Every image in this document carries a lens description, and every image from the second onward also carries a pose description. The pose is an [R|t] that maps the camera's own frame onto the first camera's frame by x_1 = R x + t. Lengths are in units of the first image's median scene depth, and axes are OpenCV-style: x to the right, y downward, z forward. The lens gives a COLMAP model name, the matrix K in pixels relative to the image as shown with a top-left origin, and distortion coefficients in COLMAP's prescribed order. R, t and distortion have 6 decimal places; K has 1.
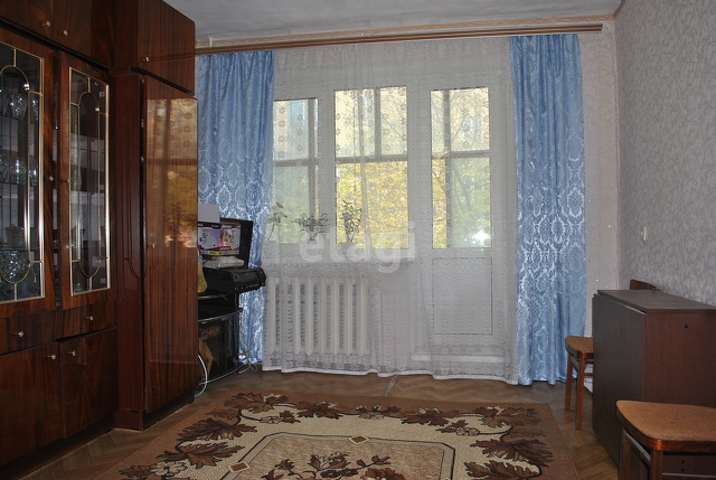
lens RADIAL K [[564.9, 0, 365.1], [0, 564.9, 241.2], [0, 0, 1]] dist [-0.080156, 0.007712]
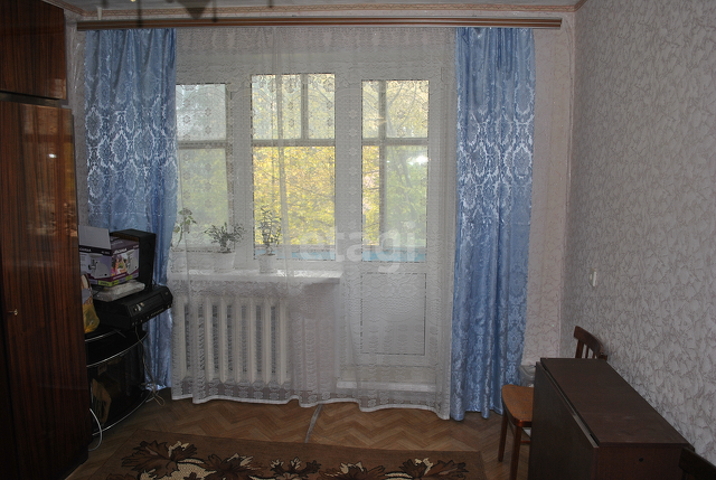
lens RADIAL K [[564.9, 0, 363.2], [0, 564.9, 240.4], [0, 0, 1]] dist [-0.080156, 0.007712]
pose [[0.994578, 0.001354, 0.103985, 0.031325], [-0.015286, 0.990957, 0.133309, -0.155023], [-0.102864, -0.134176, 0.985604, 0.128176]]
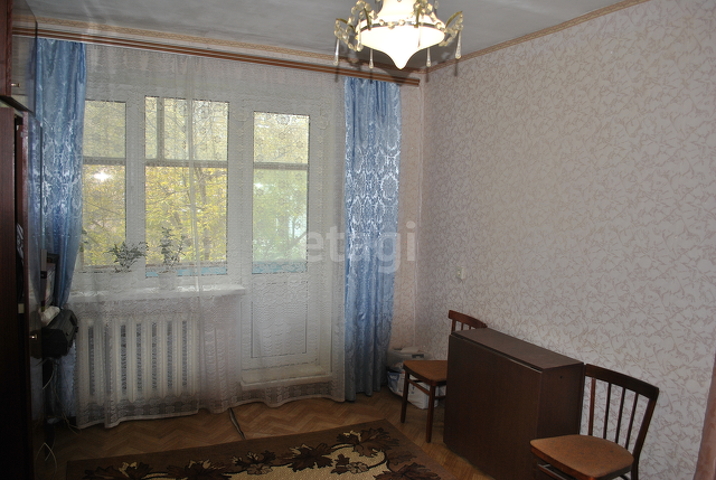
lens RADIAL K [[564.9, 0, 365.3], [0, 564.9, 241.9], [0, 0, 1]] dist [-0.080156, 0.007712]
pose [[0.805975, -0.019768, 0.591620, -0.334976], [-0.039192, 0.995467, 0.086653, -0.150816], [-0.590651, -0.093027, 0.801547, 0.104408]]
